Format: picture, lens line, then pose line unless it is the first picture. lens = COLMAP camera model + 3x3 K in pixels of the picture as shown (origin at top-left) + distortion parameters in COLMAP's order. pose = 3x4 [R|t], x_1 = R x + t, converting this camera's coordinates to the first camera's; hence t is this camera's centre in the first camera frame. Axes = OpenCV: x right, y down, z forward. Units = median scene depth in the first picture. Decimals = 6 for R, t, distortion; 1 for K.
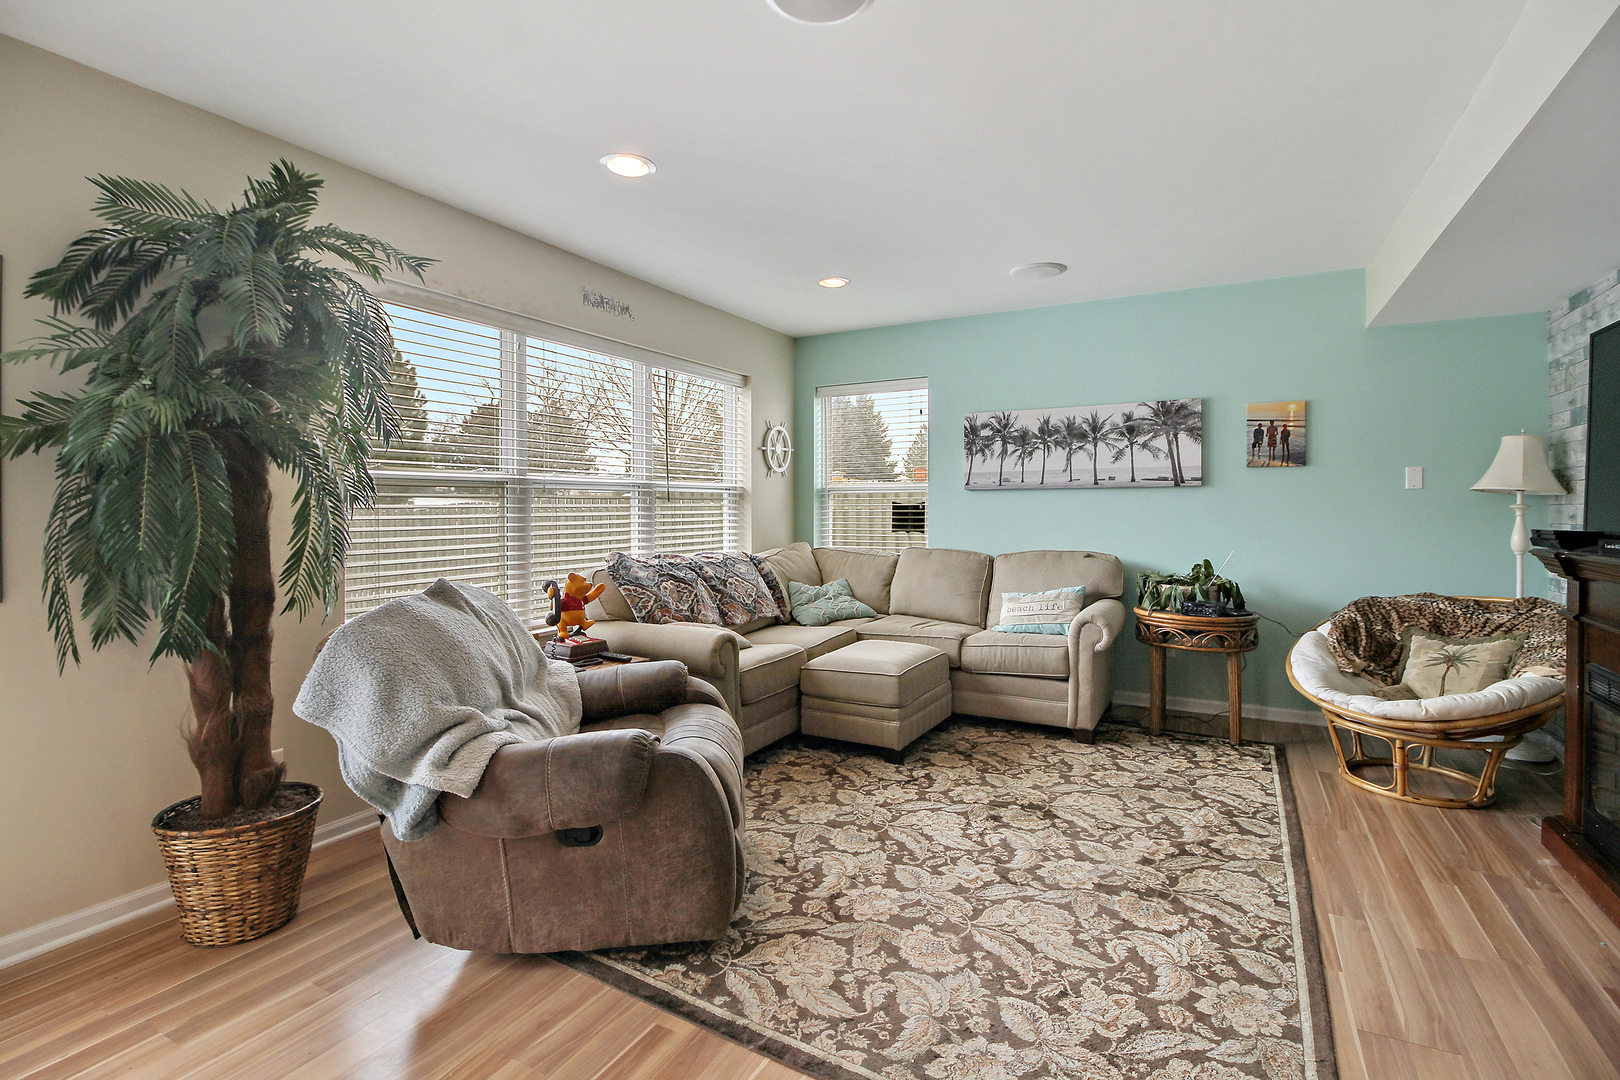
lens RADIAL K [[761.9, 0, 816.0], [0, 761.9, 523.7], [0, 0, 1]] dist [0.002883, -0.004911]
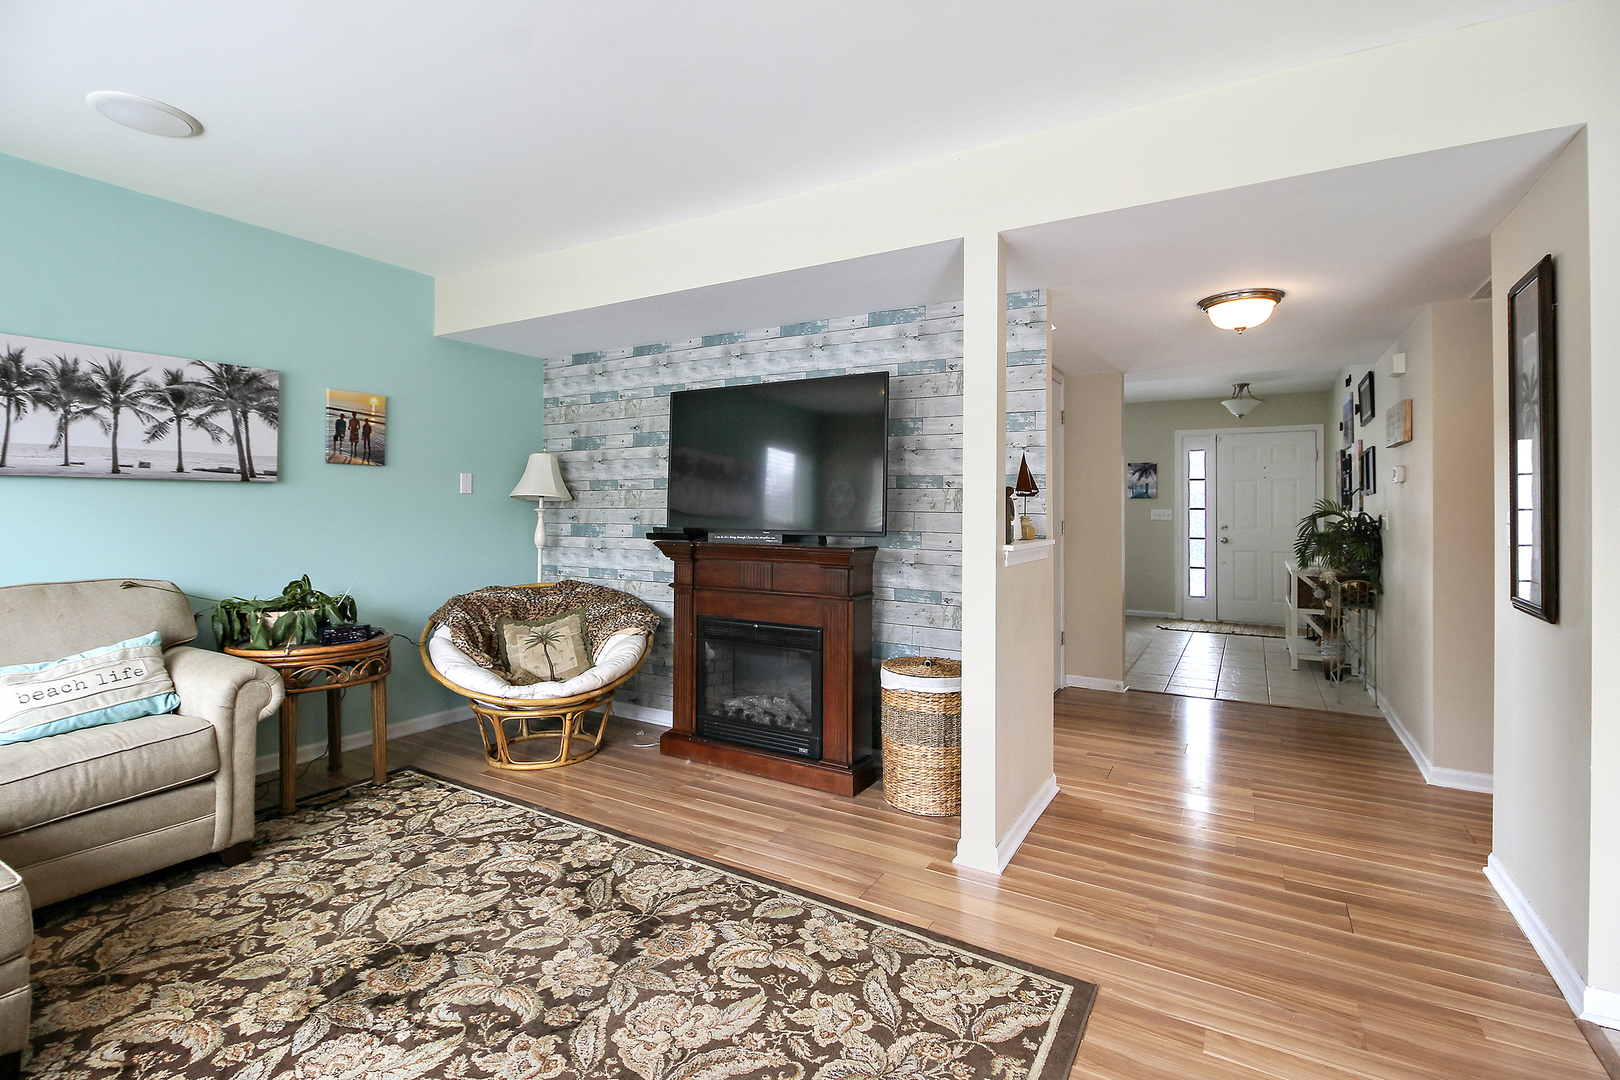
lens RADIAL K [[761.9, 0, 808.2], [0, 761.9, 517.6], [0, 0, 1]] dist [0.002883, -0.004911]
pose [[0.032472, -0.007733, 0.999443, -0.320756], [0.017507, 0.999821, 0.007167, -0.011257], [-0.999319, 0.017265, 0.032602, 0.517984]]
